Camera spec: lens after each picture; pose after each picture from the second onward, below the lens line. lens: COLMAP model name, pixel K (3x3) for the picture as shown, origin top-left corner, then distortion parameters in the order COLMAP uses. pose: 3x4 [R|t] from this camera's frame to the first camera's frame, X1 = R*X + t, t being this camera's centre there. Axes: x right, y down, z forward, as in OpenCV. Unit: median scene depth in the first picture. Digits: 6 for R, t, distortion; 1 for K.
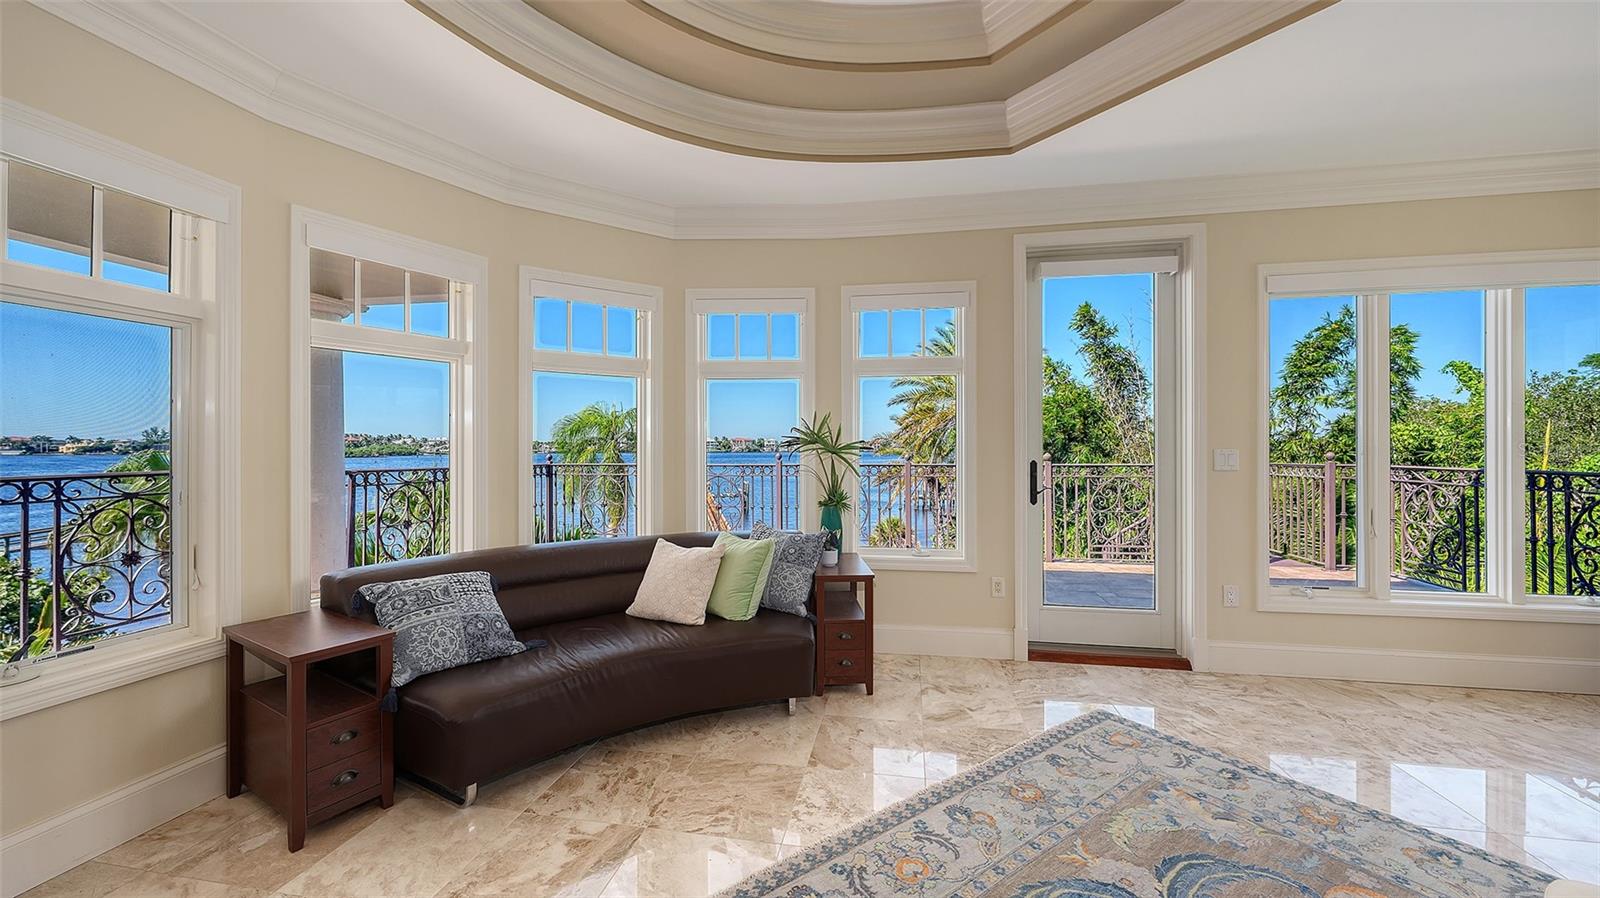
lens RADIAL K [[616.7, 0, 801.4], [0, 616.7, 444.7], [0, 0, 1]] dist [-0.003401, -0.000139]
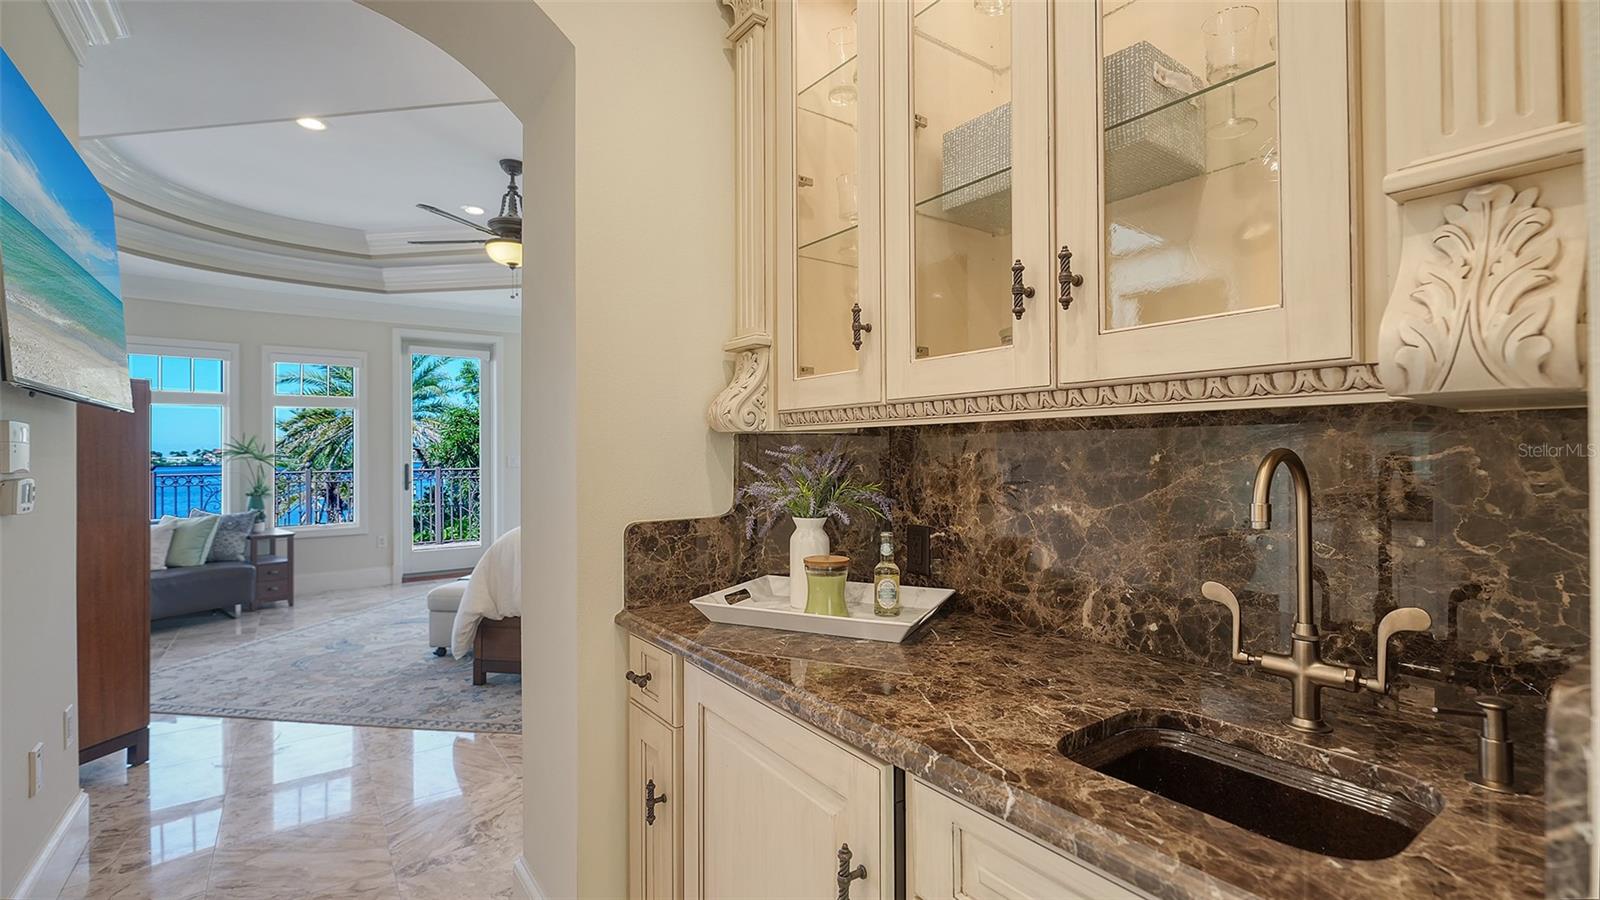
lens RADIAL K [[737.6, 0, 809.9], [0, 737.6, 448.3], [0, 0, 1]] dist [0.000734, -0.000386]
pose [[0.706554, 0.000986, 0.707658, -0.267010], [0.004559, 0.999972, -0.005946, 0.001641], [-0.707644, 0.007427, 0.706530, -1.201642]]
